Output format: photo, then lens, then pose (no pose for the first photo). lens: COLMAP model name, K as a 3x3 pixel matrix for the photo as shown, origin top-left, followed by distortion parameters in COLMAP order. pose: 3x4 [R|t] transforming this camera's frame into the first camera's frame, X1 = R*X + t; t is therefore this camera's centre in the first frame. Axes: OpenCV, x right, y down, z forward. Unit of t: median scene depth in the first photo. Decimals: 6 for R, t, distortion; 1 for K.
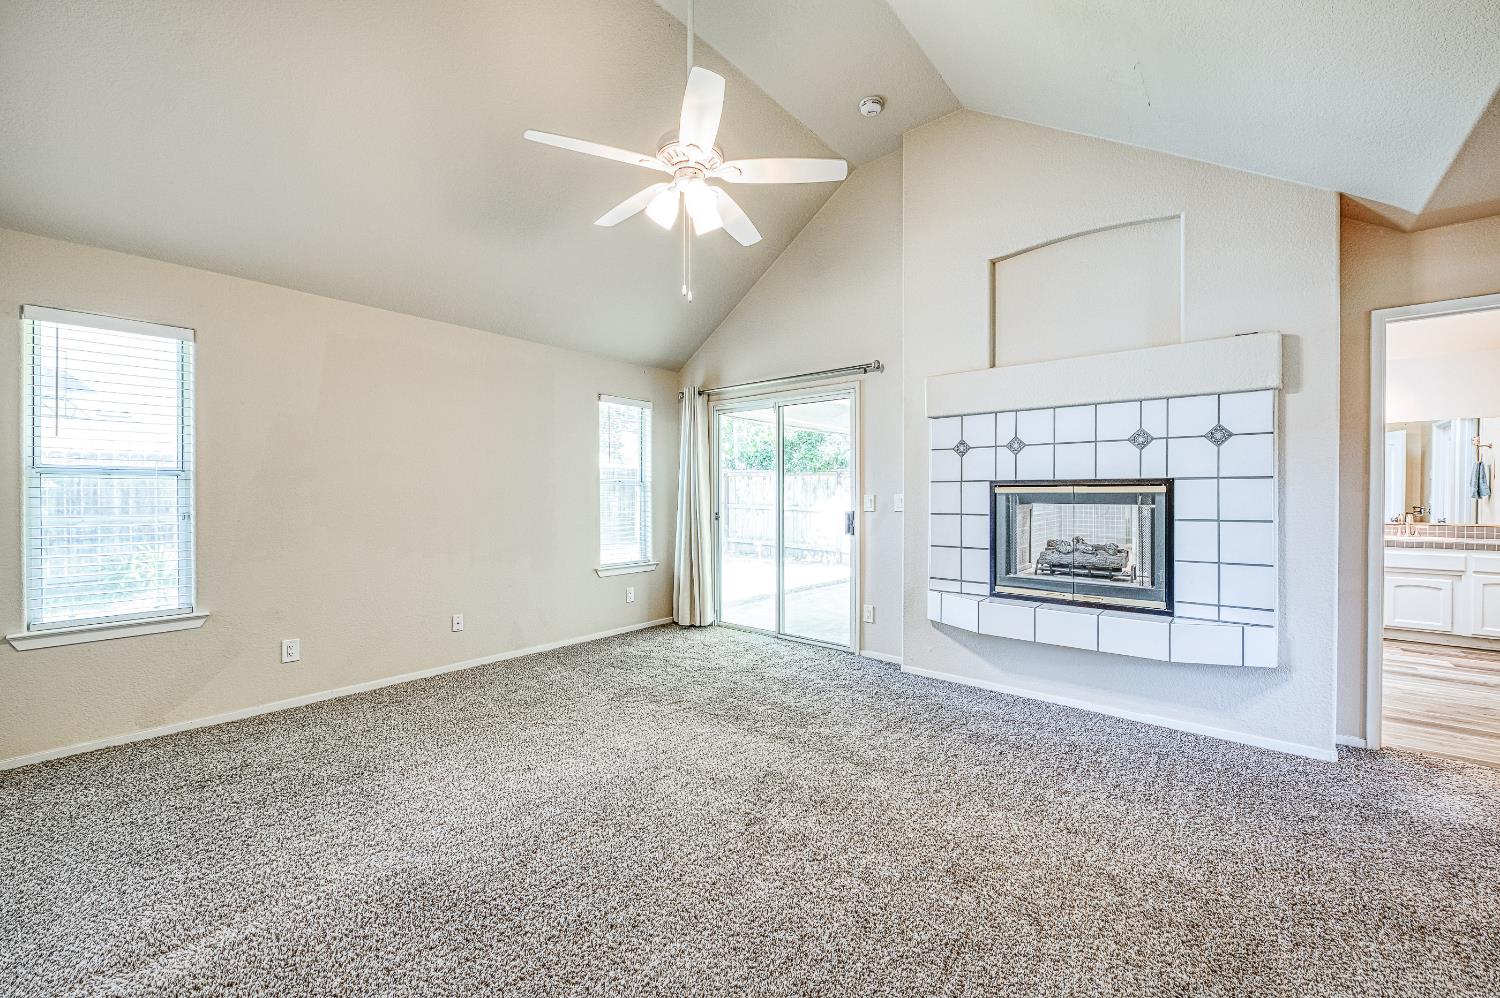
lens RADIAL K [[597.4, 0, 739.9], [0, 597.4, 494.0], [0, 0, 1]] dist [-0.004766, -0.000535]
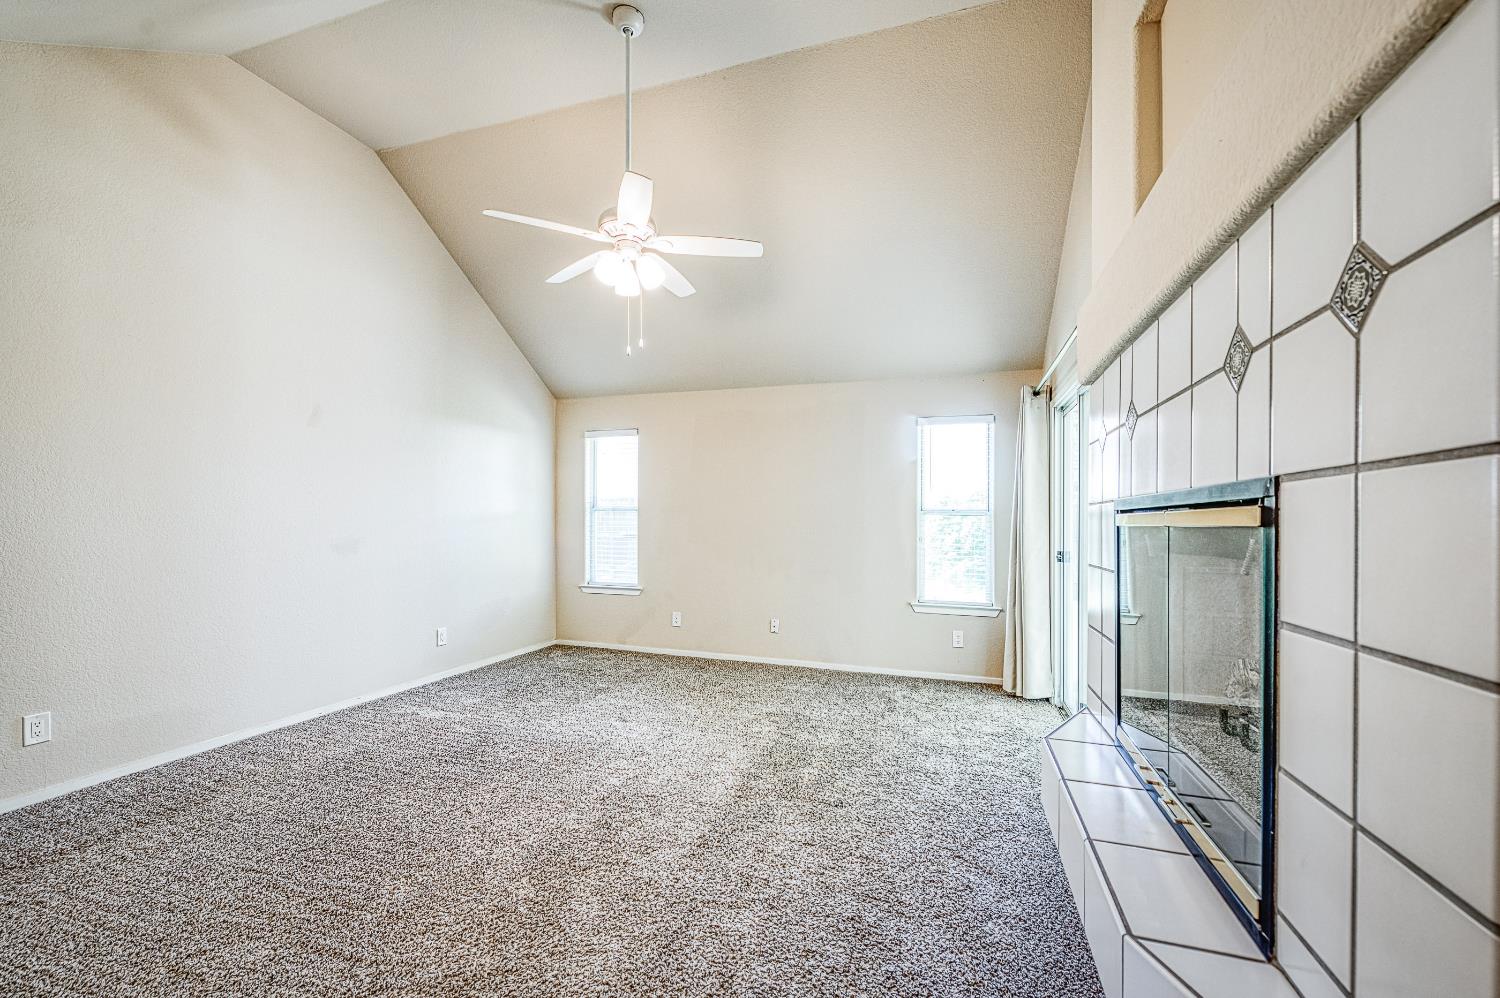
lens RADIAL K [[597.4, 0, 740.6], [0, 597.4, 513.6], [0, 0, 1]] dist [-0.004766, -0.000535]
pose [[0.352563, -0.008281, -0.935751, 0.710626], [-0.011208, 0.999852, -0.013071, -0.001868], [0.935721, 0.015096, 0.352418, 0.518814]]
